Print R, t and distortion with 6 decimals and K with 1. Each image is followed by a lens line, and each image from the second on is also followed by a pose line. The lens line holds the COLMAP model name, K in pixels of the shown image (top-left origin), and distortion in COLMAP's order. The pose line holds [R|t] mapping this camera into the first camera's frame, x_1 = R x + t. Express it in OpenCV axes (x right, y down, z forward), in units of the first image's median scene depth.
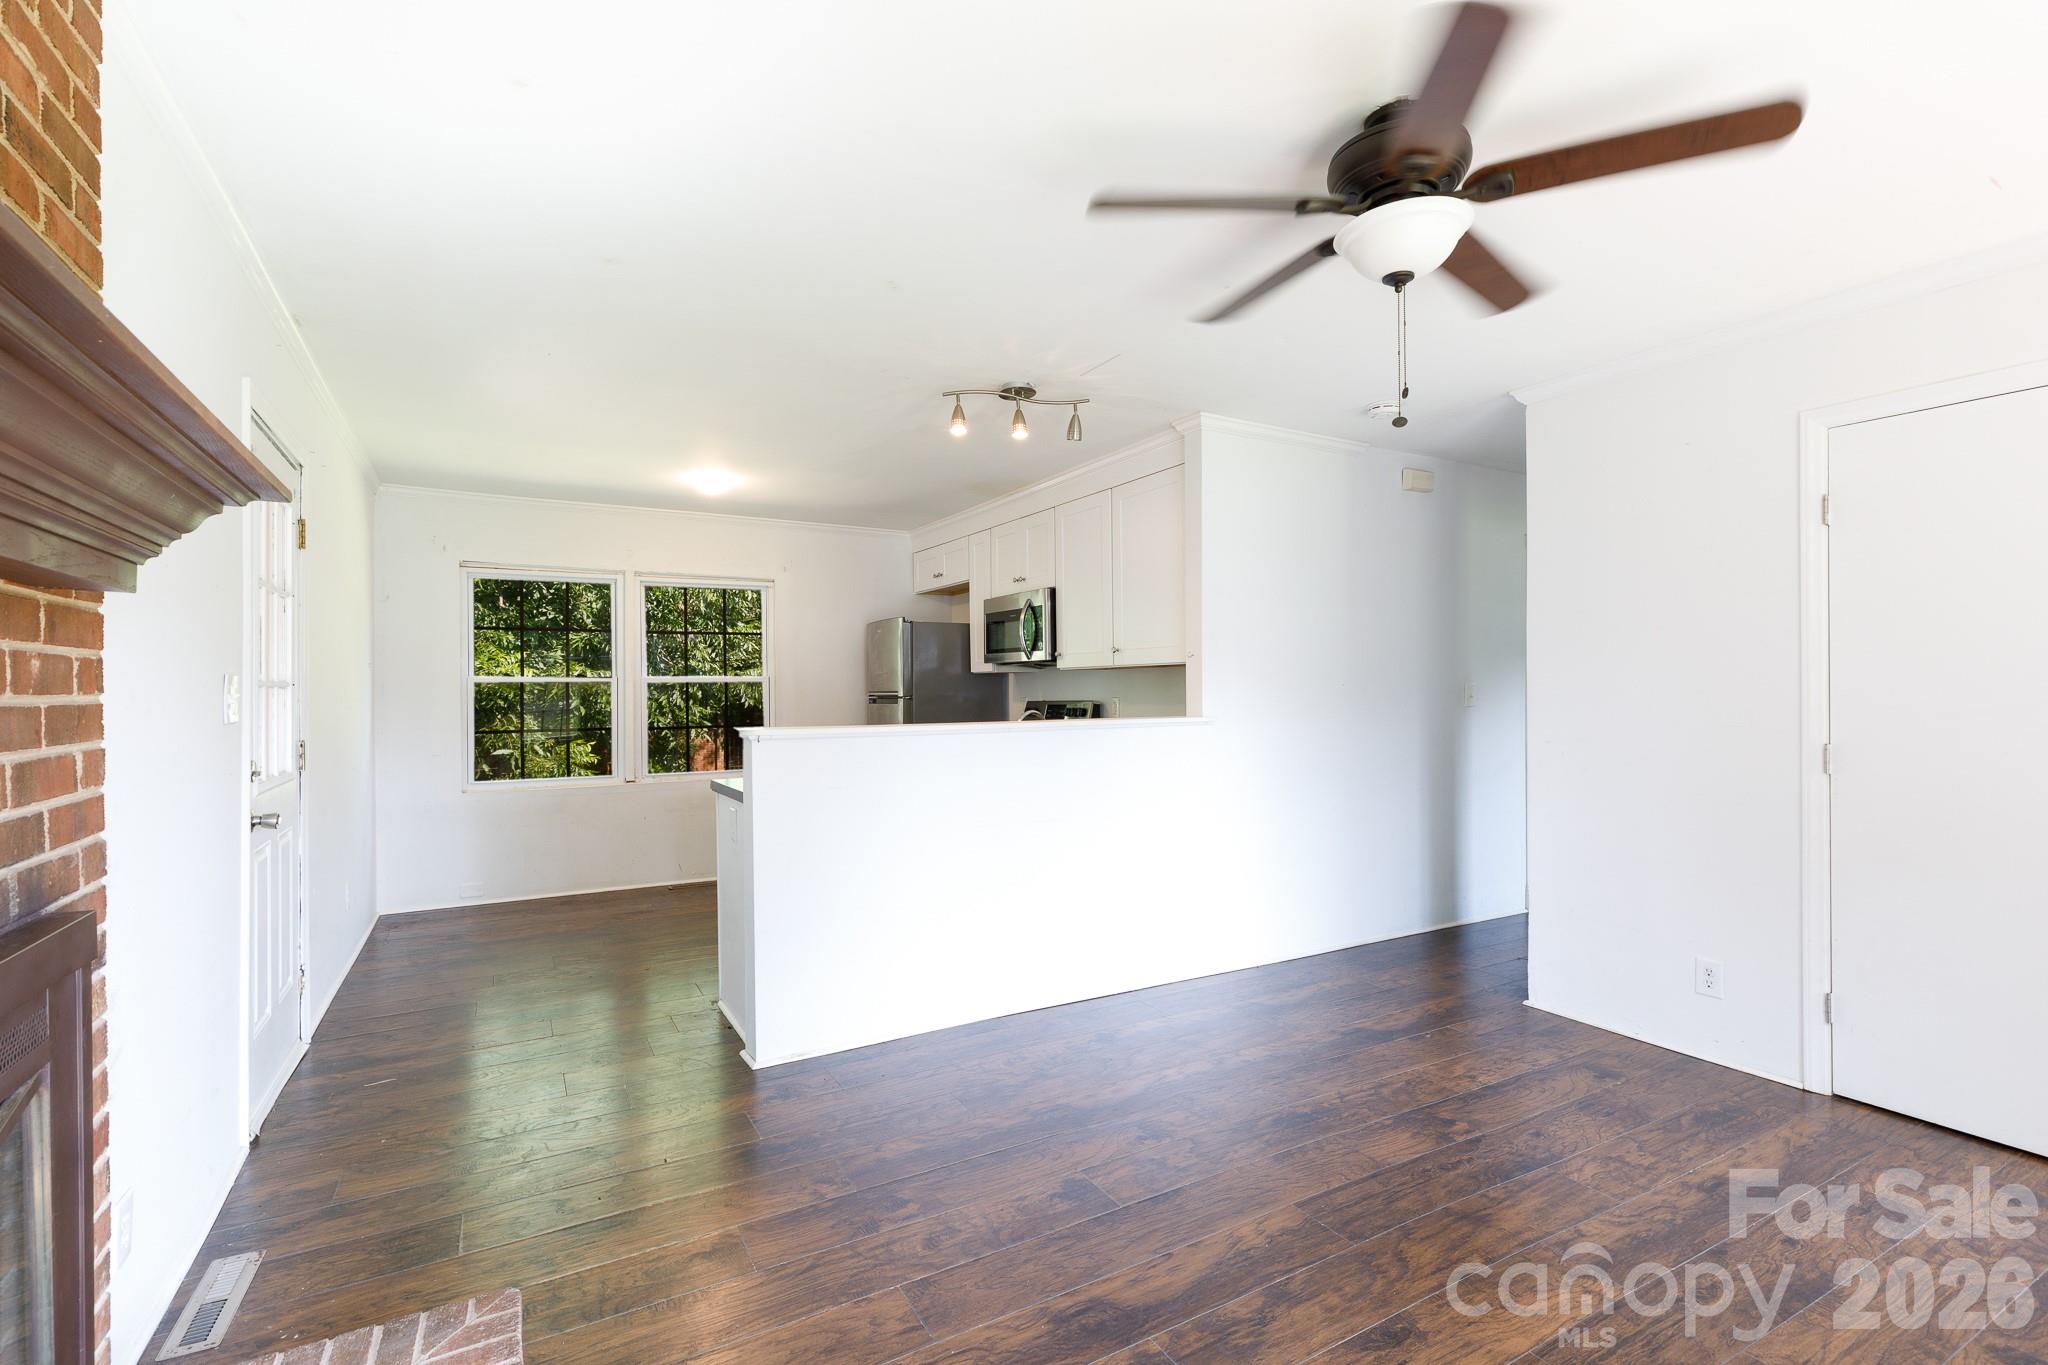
lens RADIAL K [[922.6, 0, 1027.4], [0, 922.6, 696.1], [0, 0, 1]] dist [0.006781, -0.001497]
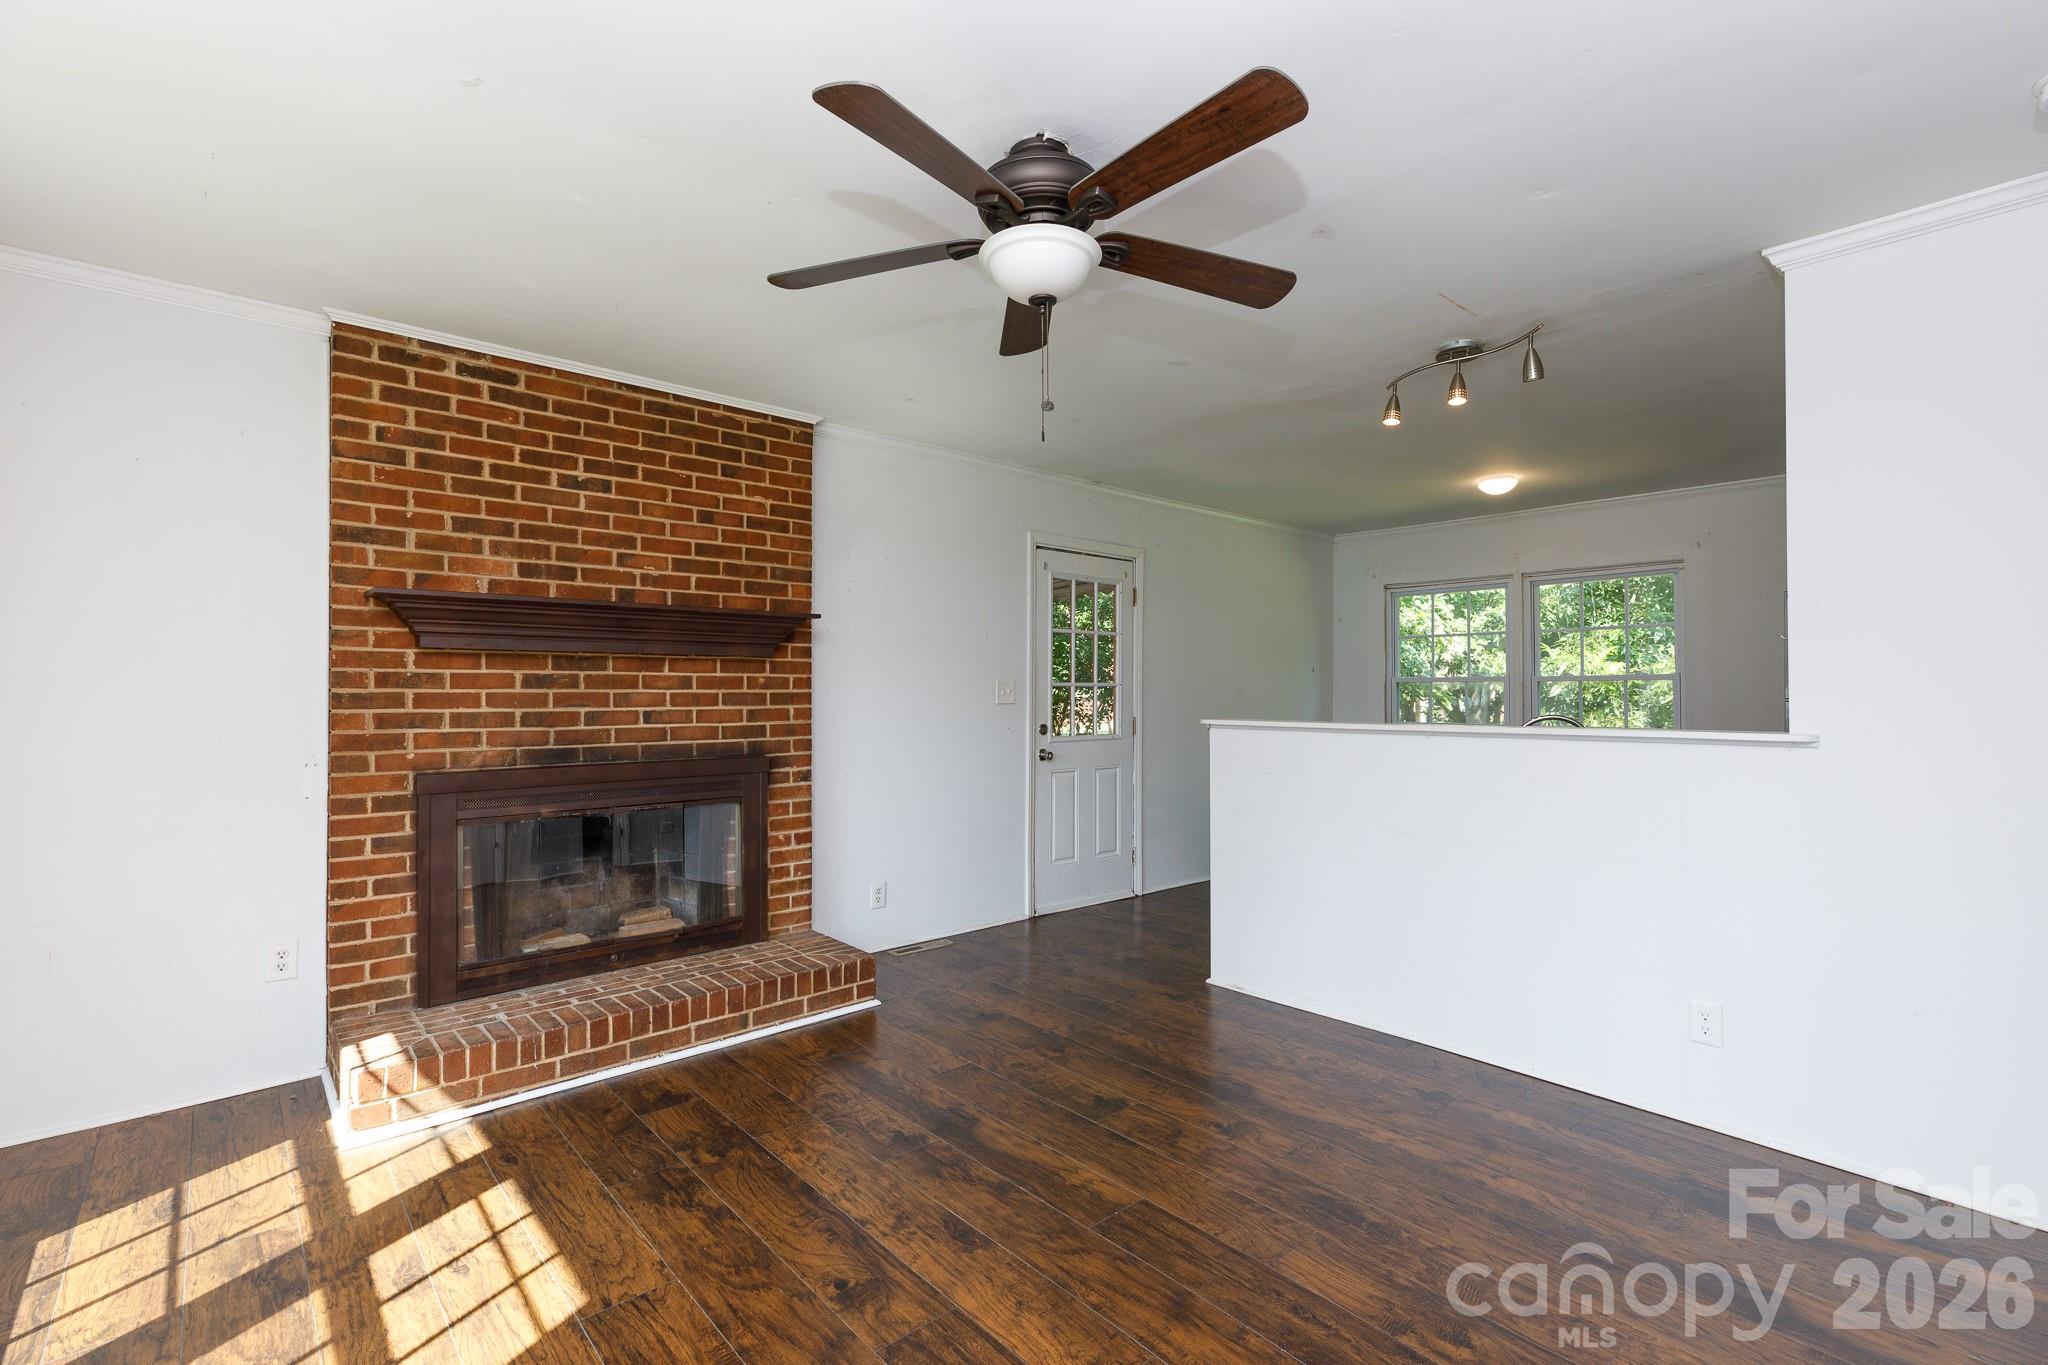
lens RADIAL K [[922.6, 0, 1024.7], [0, 922.6, 686.7], [0, 0, 1]] dist [0.006781, -0.001497]
pose [[0.199911, -0.001002, -0.979813, 1.067329], [-0.007889, 0.999965, -0.002633, -0.004711], [0.979782, 0.008256, 0.199897, 0.568721]]
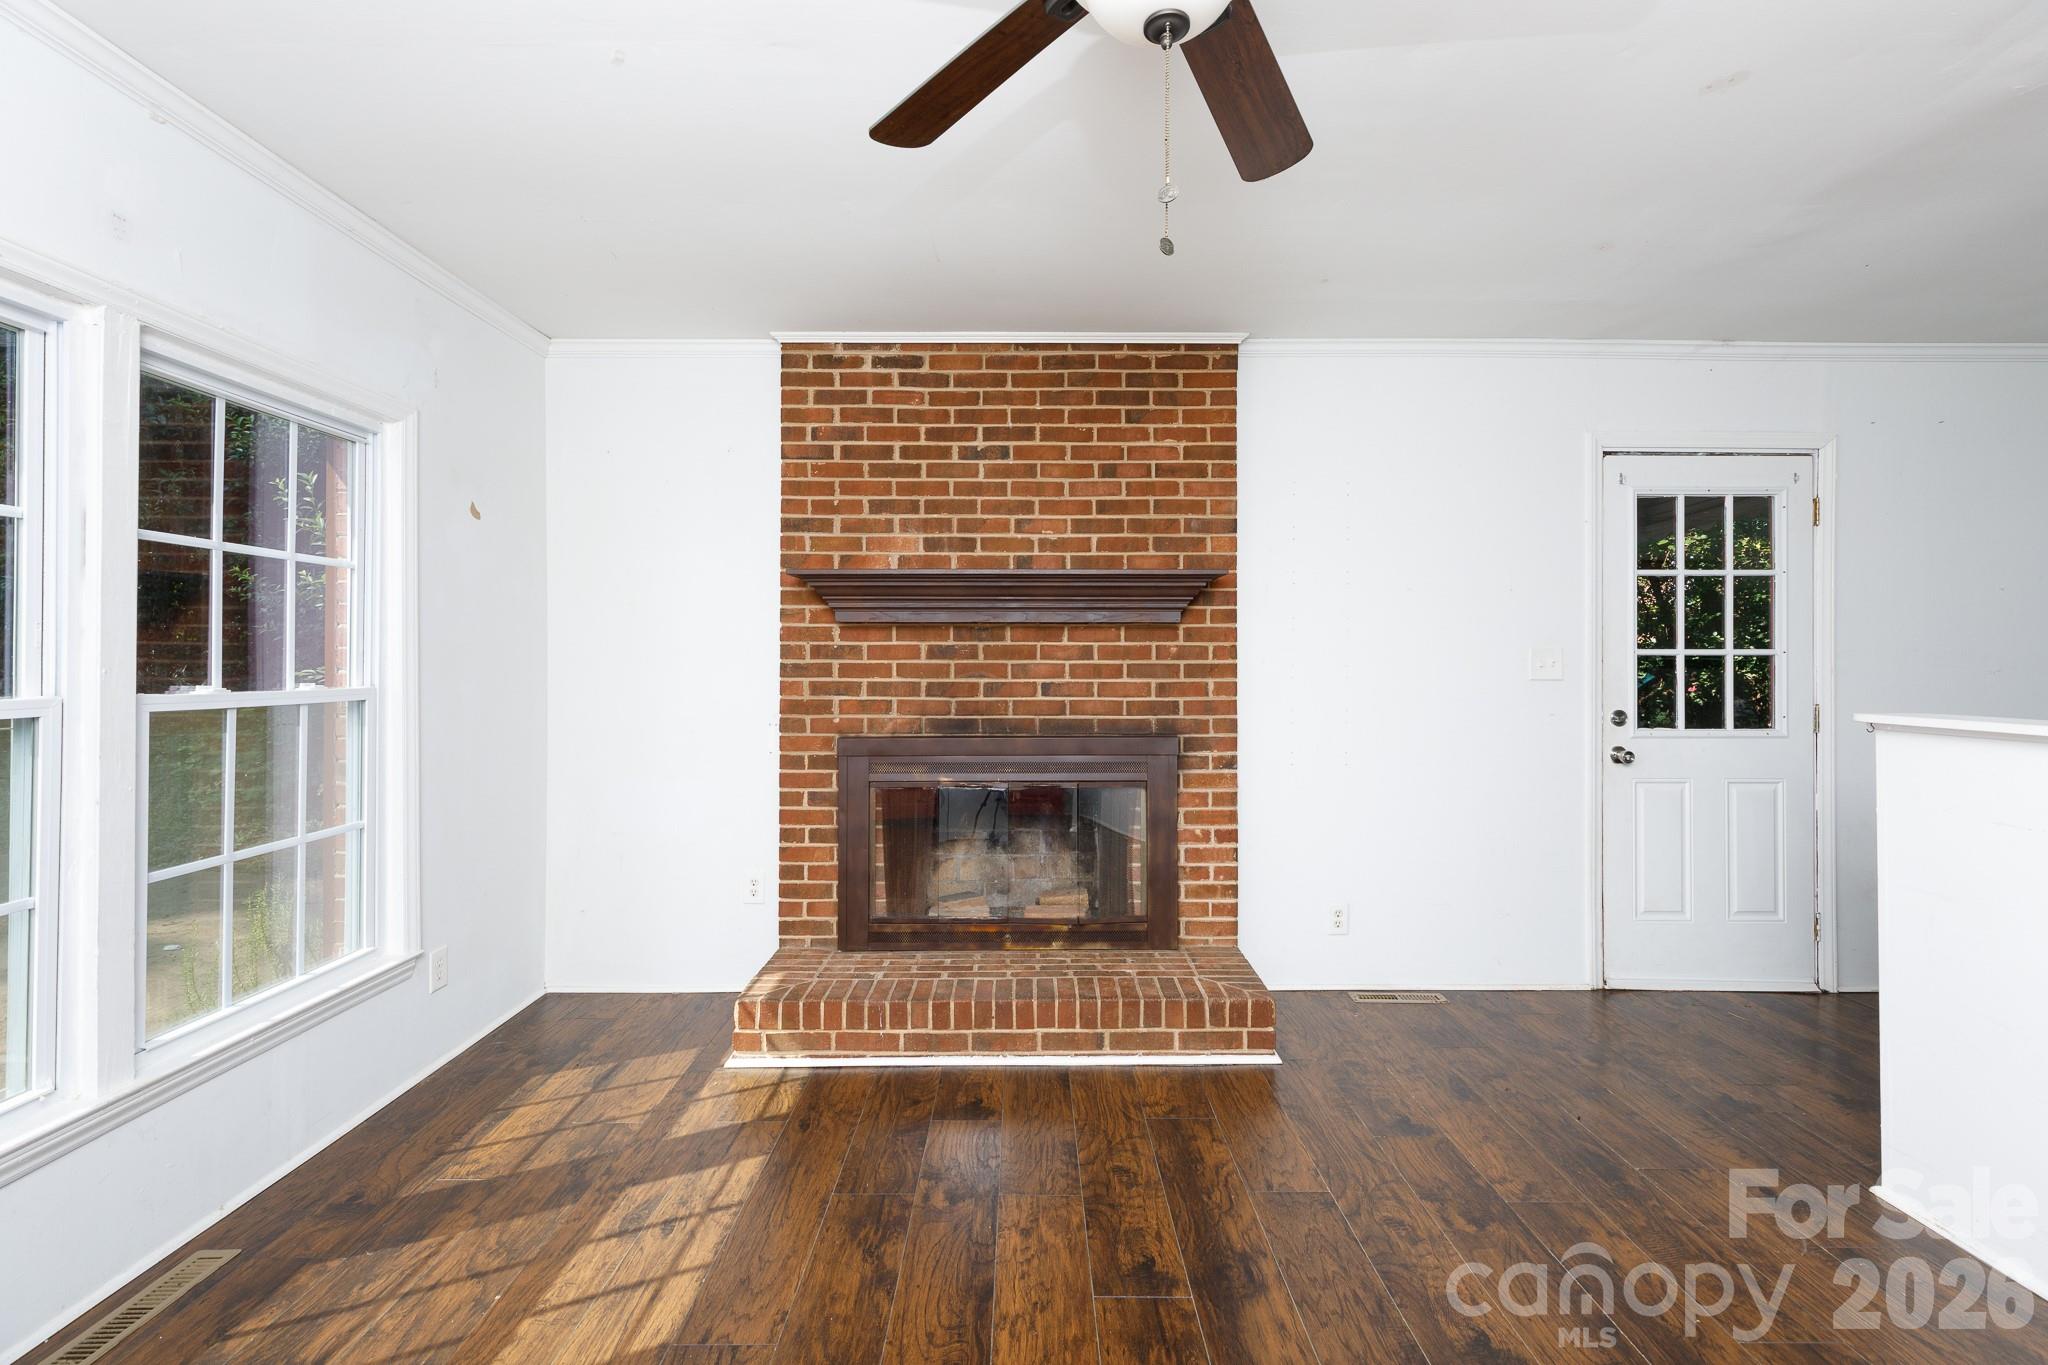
lens RADIAL K [[922.6, 0, 1024.5], [0, 922.6, 653.1], [0, 0, 1]] dist [0.006781, -0.001497]
pose [[-0.494278, -0.003191, -0.869298, 0.755892], [-0.005057, 0.999987, -0.000795, -0.008528], [0.869289, 0.004003, -0.494288, 0.912538]]
